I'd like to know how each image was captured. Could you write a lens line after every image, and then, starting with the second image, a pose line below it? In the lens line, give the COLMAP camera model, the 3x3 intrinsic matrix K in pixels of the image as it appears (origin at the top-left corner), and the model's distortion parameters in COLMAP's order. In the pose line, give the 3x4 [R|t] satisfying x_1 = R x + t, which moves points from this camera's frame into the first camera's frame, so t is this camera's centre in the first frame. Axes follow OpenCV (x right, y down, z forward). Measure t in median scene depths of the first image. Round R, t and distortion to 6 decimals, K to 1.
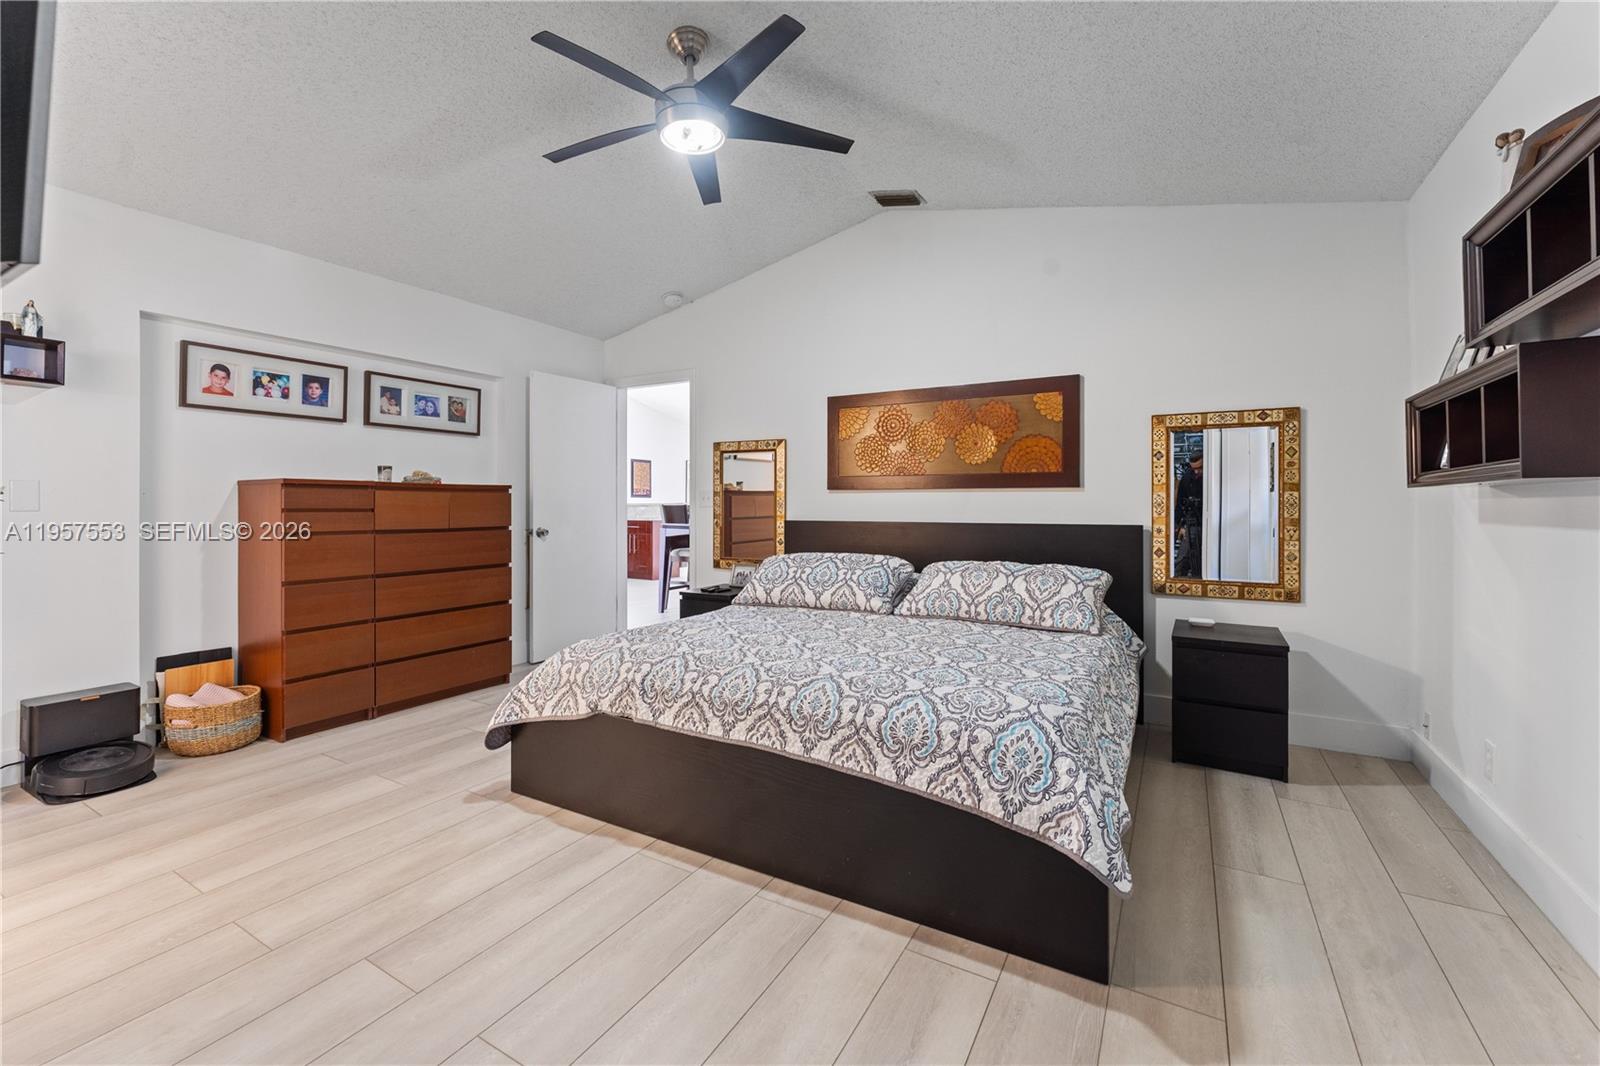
lens RADIAL K [[650.8, 0, 783.4], [0, 650.8, 499.3], [0, 0, 1]] dist [-0.002217, 0.000123]
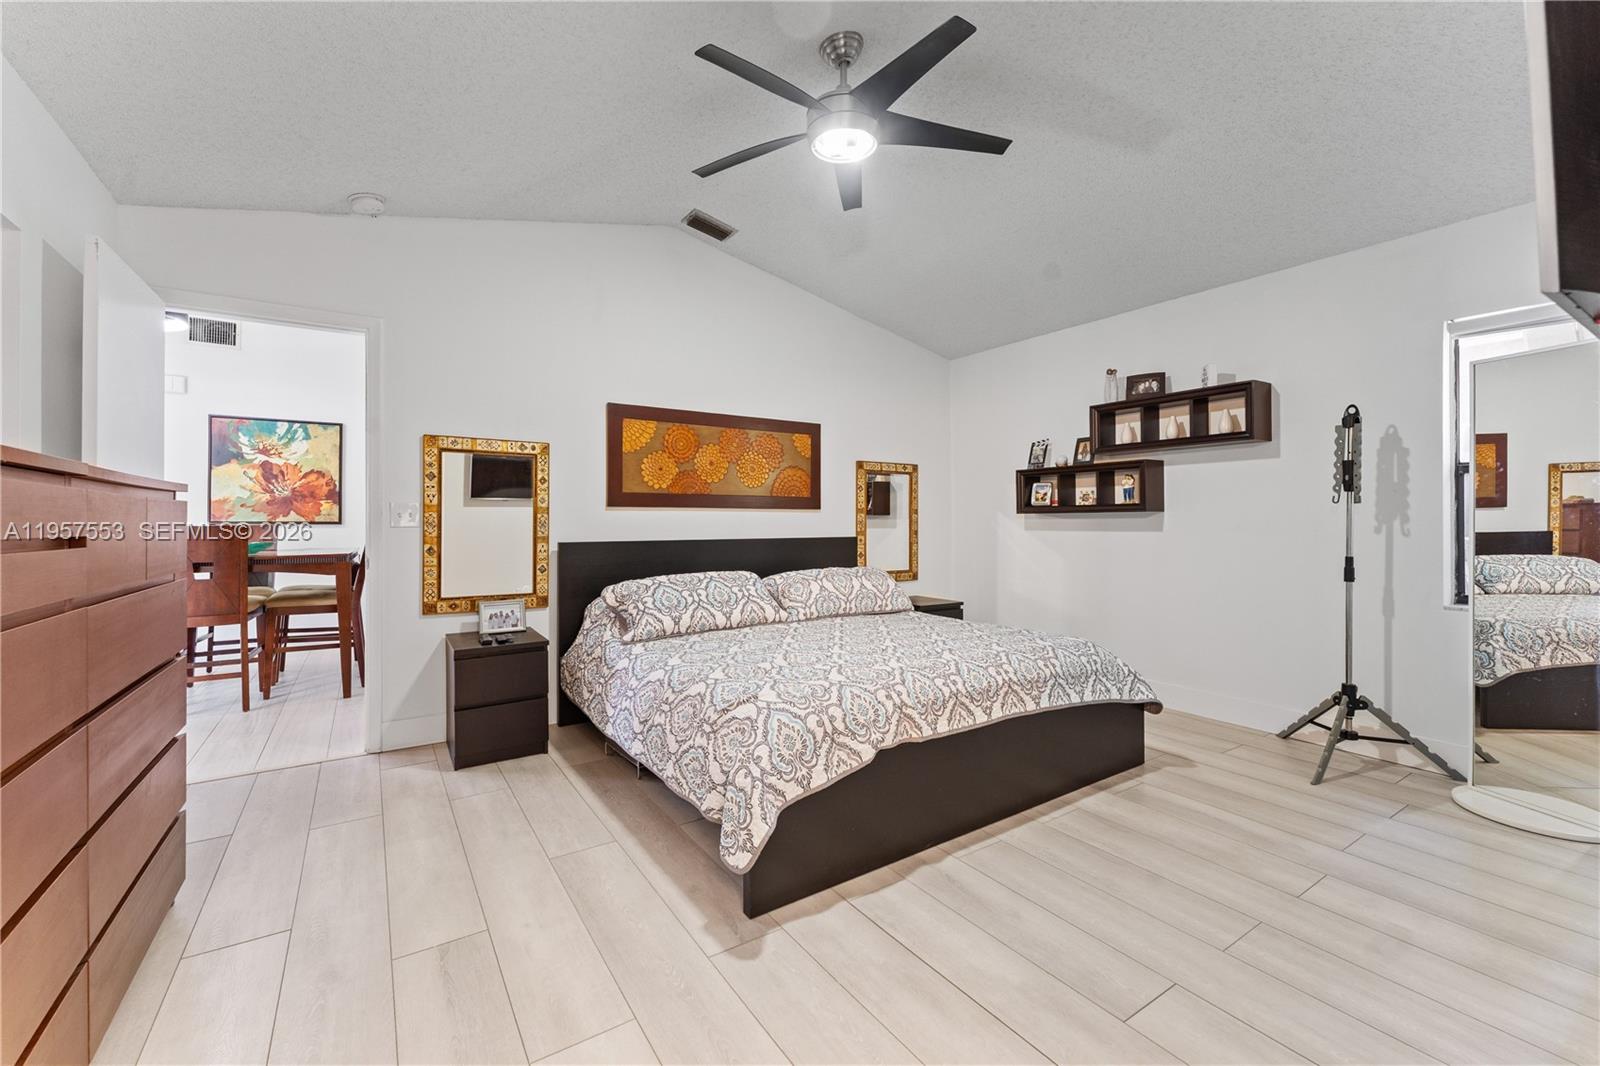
lens RADIAL K [[650.8, 0, 794.2], [0, 650.8, 521.8], [0, 0, 1]] dist [-0.002217, 0.000123]
pose [[0.447929, 0.000529, 0.894069, -0.782118], [-0.003684, 0.999992, 0.001254, 0.005101], [-0.894062, -0.003855, 0.447927, 0.476318]]
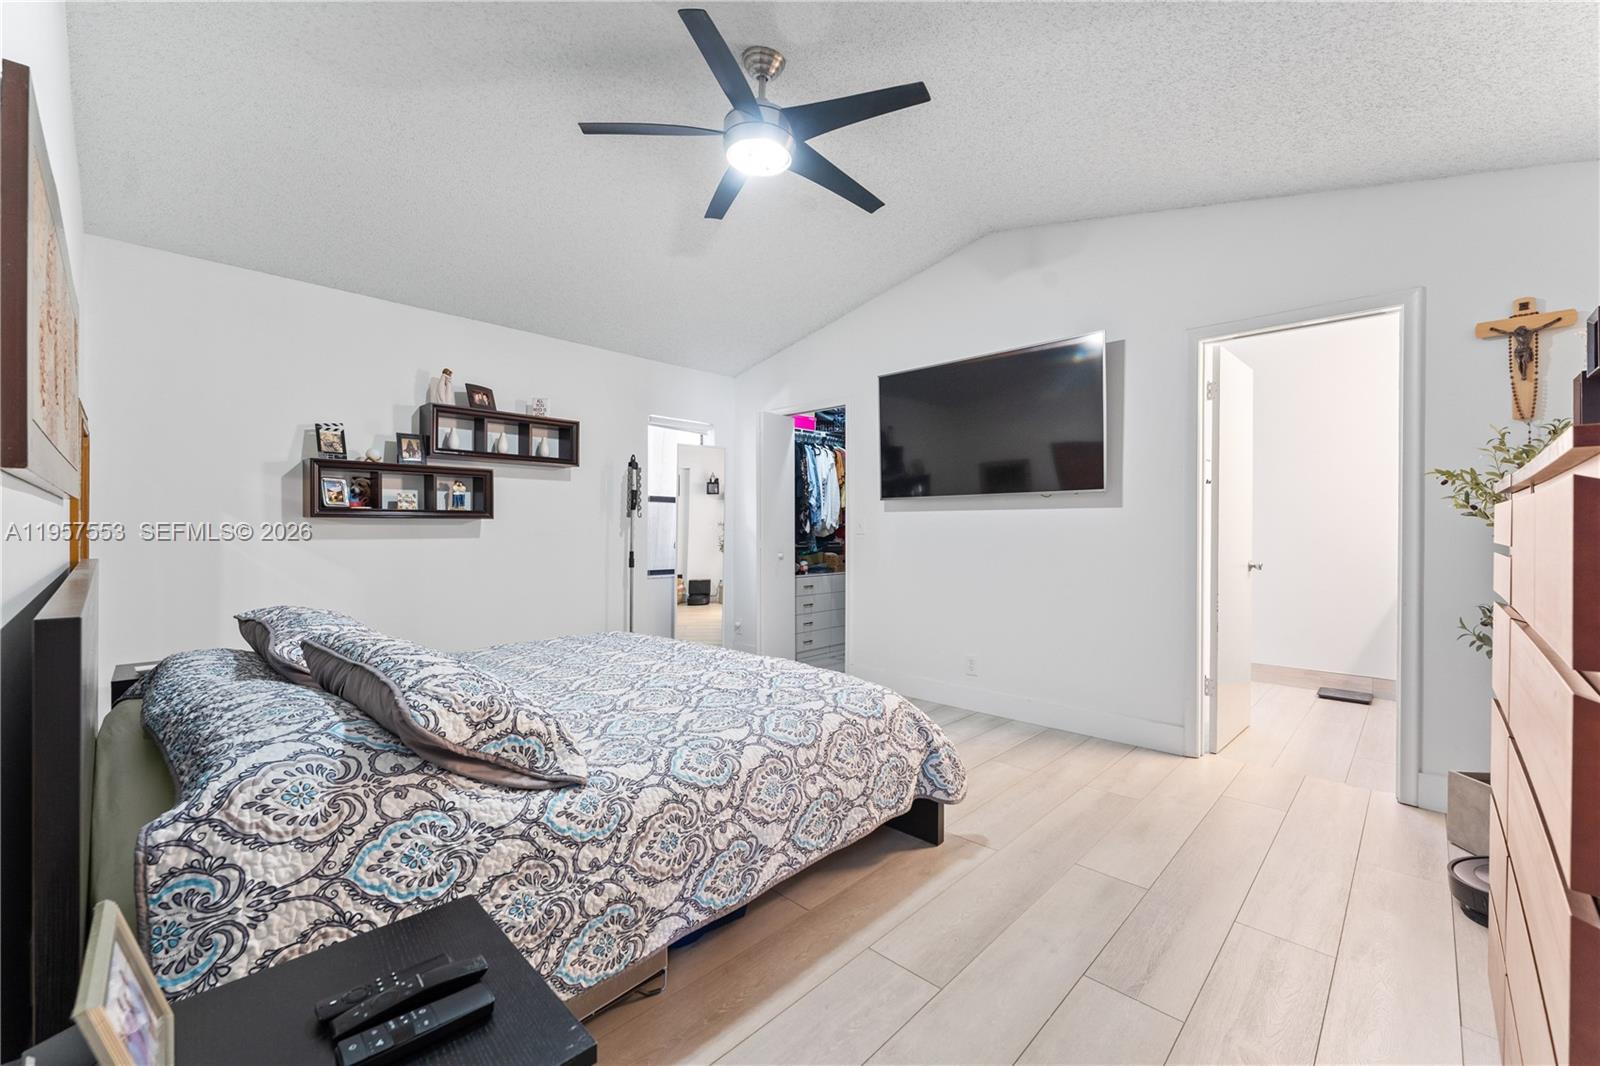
lens RADIAL K [[650.8, 0, 800.6], [0, 650.8, 532.9], [0, 0, 1]] dist [-0.002217, 0.000123]
pose [[-0.971730, -0.003726, 0.236066, -0.329483], [-0.004012, 0.999992, -0.000732, 0.010335], [-0.236061, -0.001658, -0.971737, 1.454575]]
